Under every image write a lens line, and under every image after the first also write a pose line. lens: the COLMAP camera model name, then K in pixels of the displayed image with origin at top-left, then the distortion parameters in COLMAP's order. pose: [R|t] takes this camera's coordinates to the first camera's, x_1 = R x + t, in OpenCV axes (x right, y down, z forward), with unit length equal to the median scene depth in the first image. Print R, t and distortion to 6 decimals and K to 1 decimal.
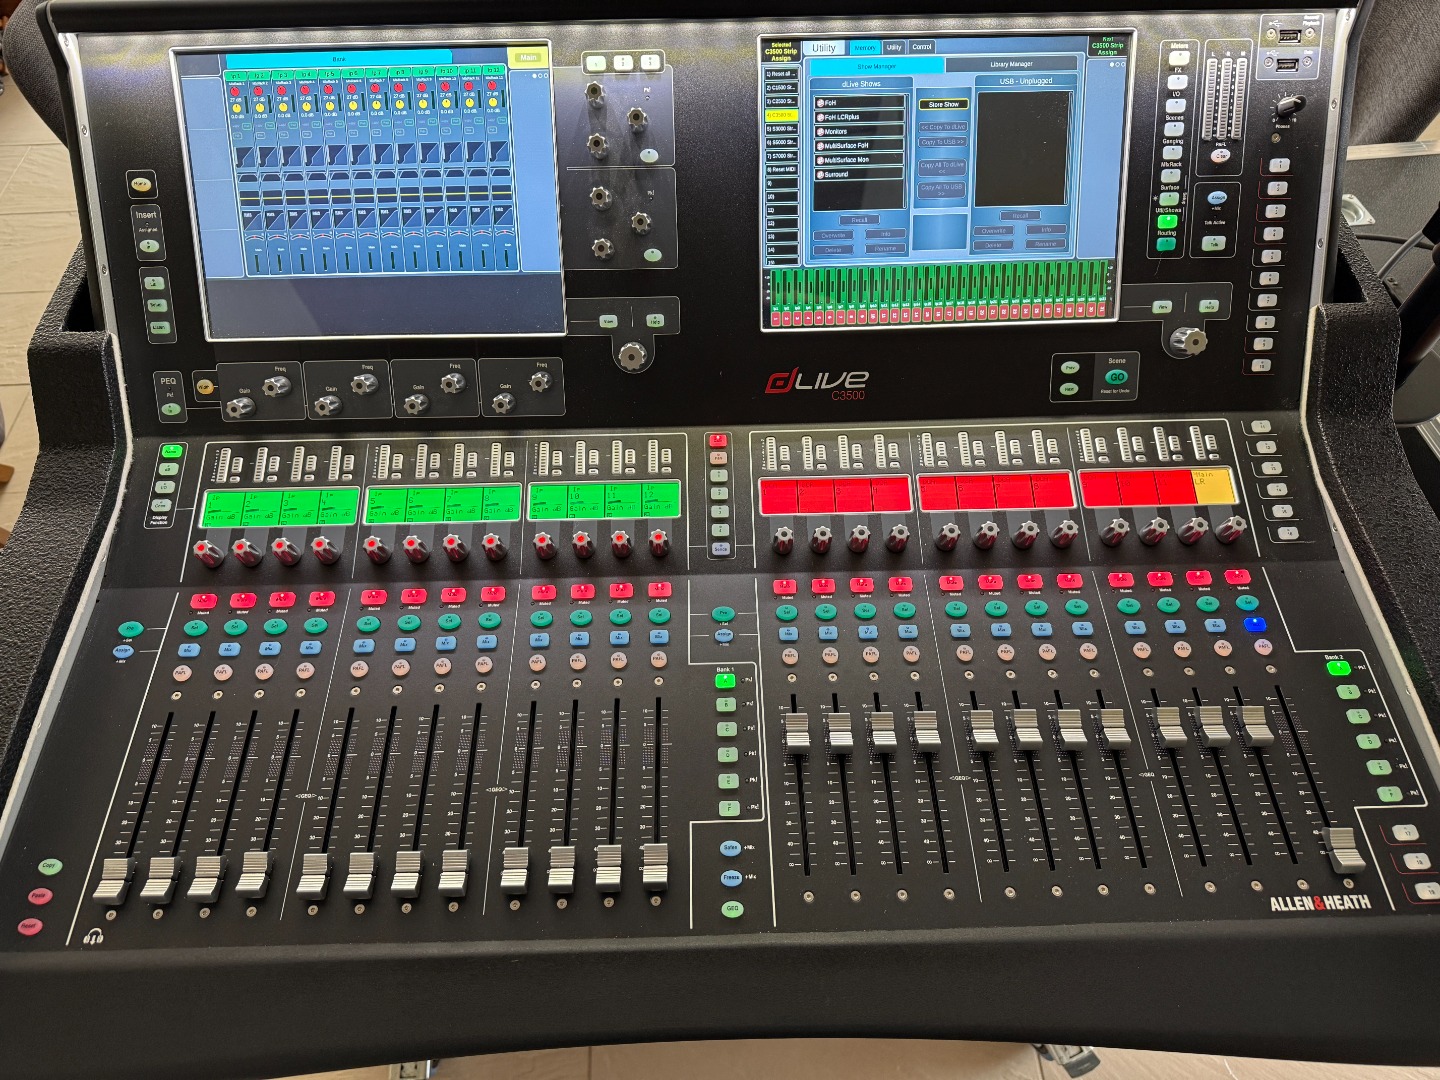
lens RADIAL K [[1020.6, 0, 722.7], [0, 1020.6, 537.2], [0, 0, 1]] dist [0.009751, -0.037505]
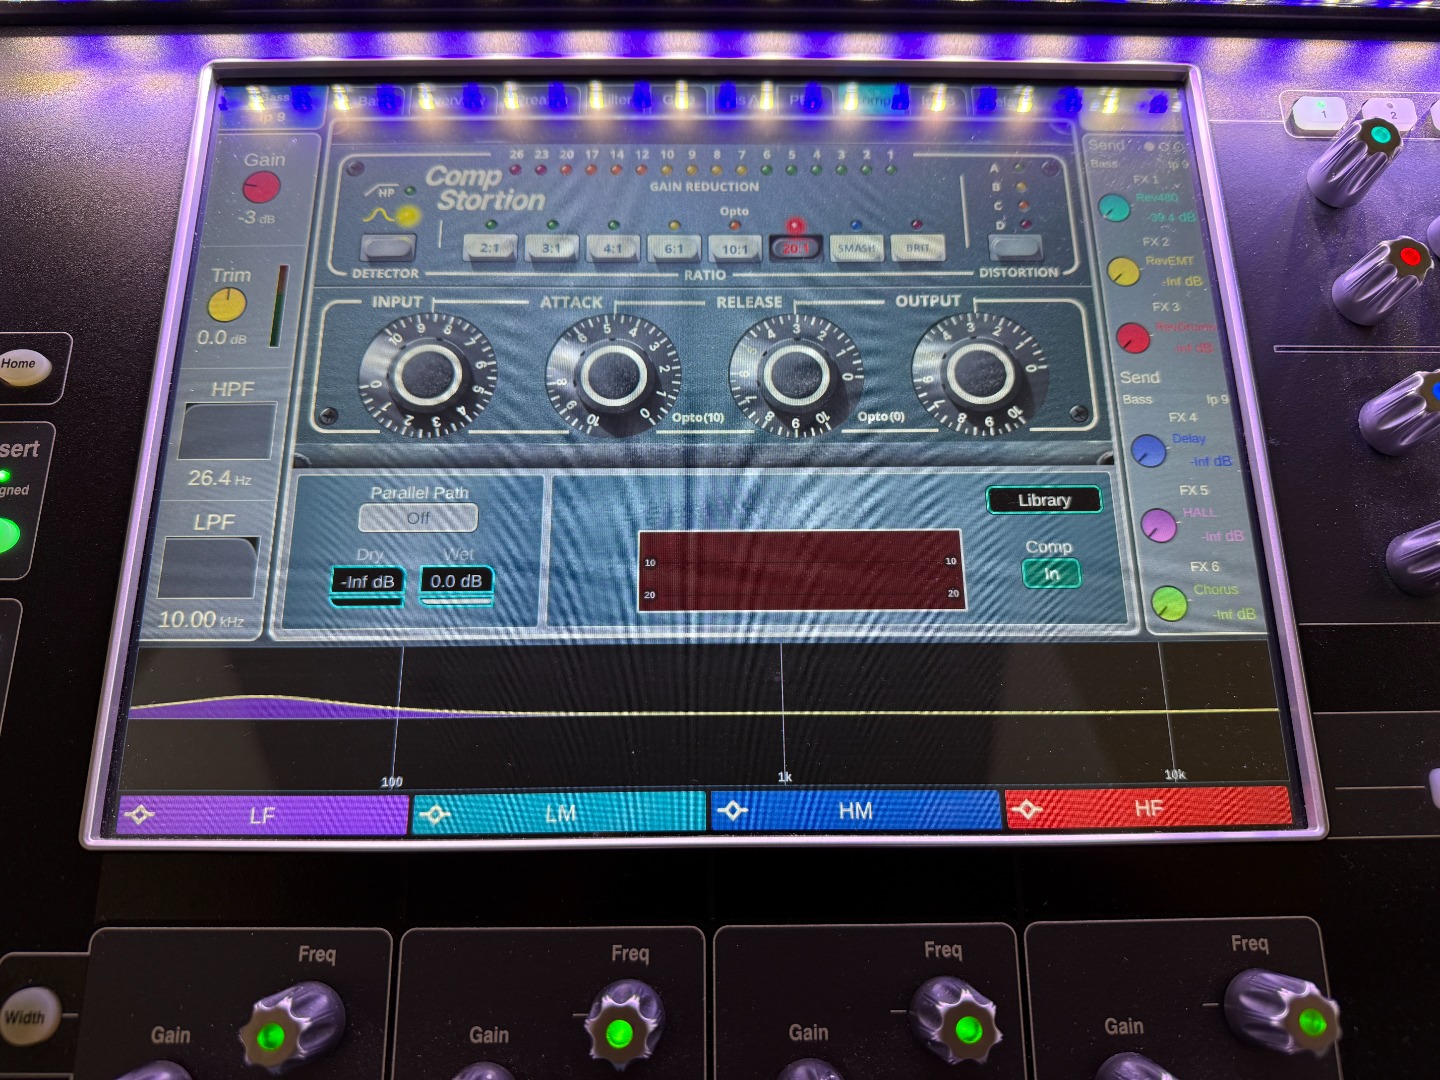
lens RADIAL K [[1020.6, 0, 725.0], [0, 1020.6, 543.1], [0, 0, 1]] dist [0.009751, -0.037505]
pose [[0.999920, 0.009709, -0.008093, -0.336067], [-0.012430, 0.871586, -0.490085, -0.134720], [0.002295, 0.490147, 0.871637, 0.737741]]
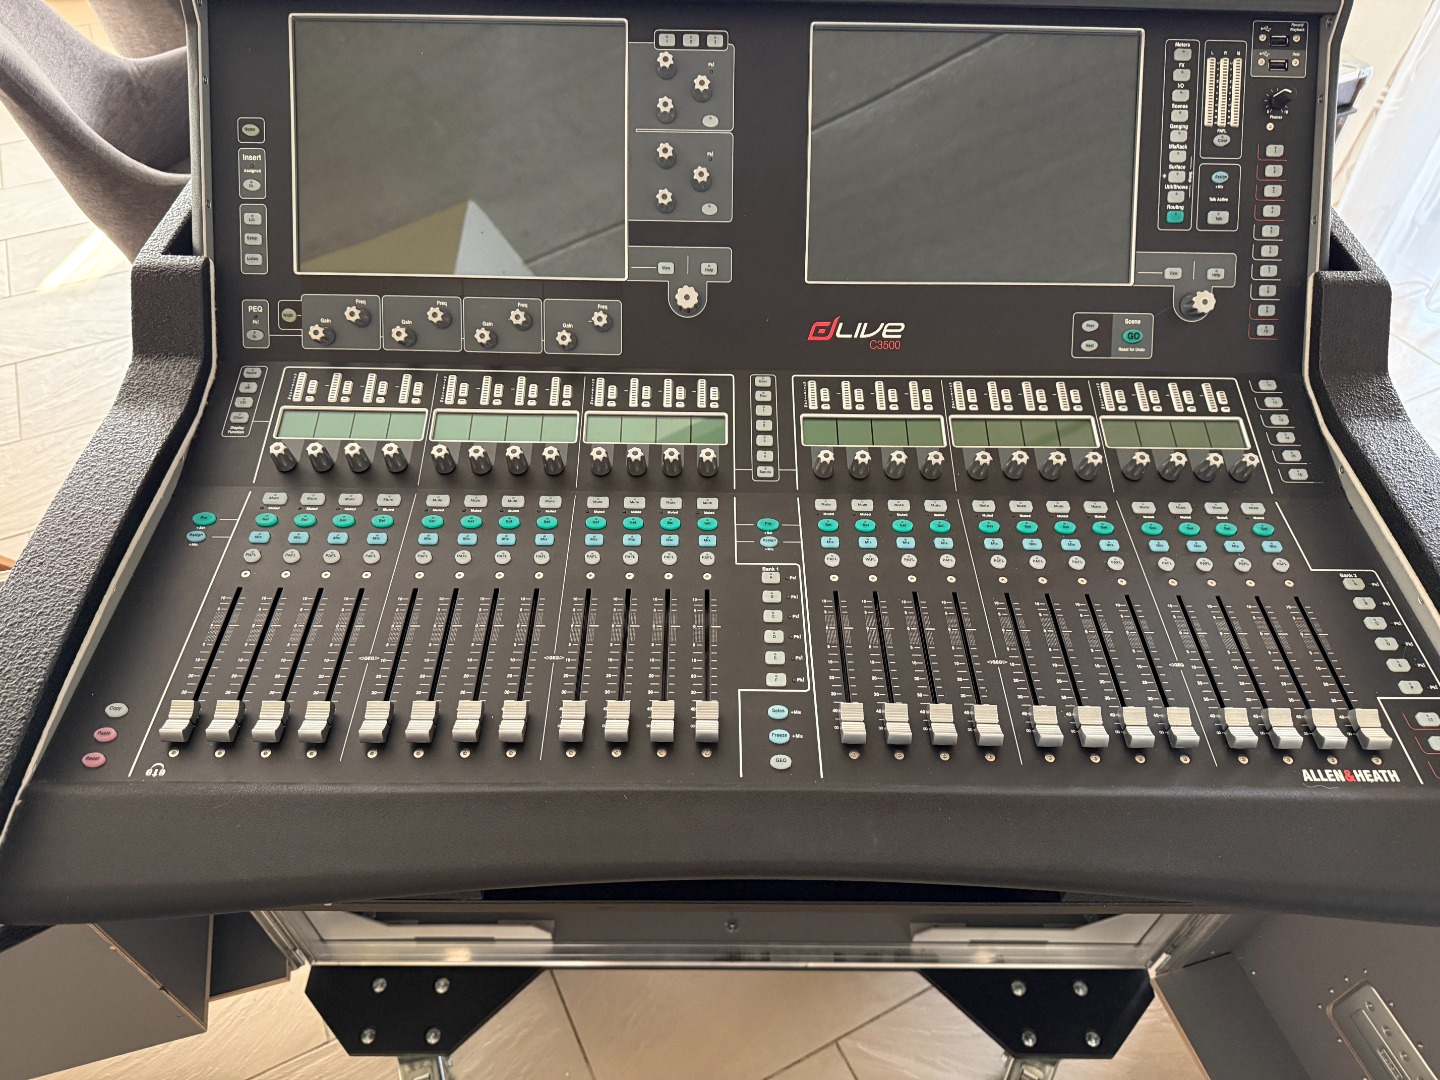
lens RADIAL K [[1020.6, 0, 719.4], [0, 1020.6, 544.1], [0, 0, 1]] dist [0.009751, -0.037505]
pose [[0.999511, 0.031086, 0.003305, -0.051286], [-0.030357, 0.990407, -0.134805, 0.232778], [-0.007464, 0.134639, 0.990867, -0.040704]]
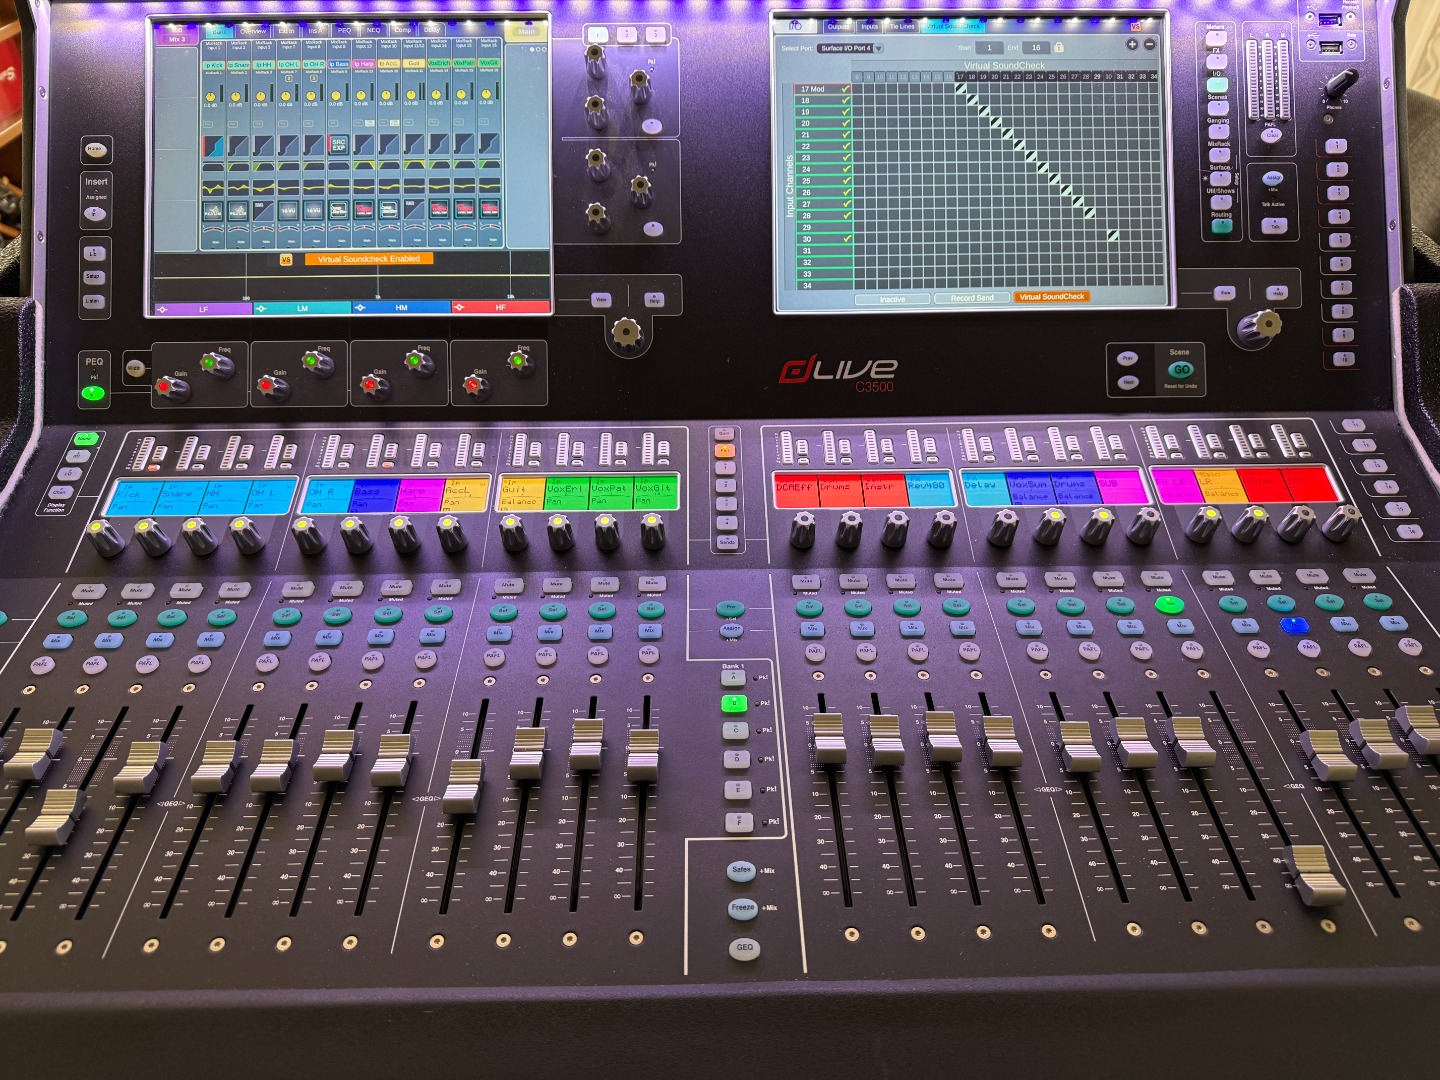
lens RADIAL K [[1020.6, 0, 719.8], [0, 1020.6, 543.8], [0, 0, 1]] dist [0.009751, -0.037505]
pose [[0.999972, 0.007533, -0.000270, -0.007788], [-0.007366, 0.968925, -0.247244, 0.217875], [-0.001601, 0.247239, 0.968953, 0.202651]]
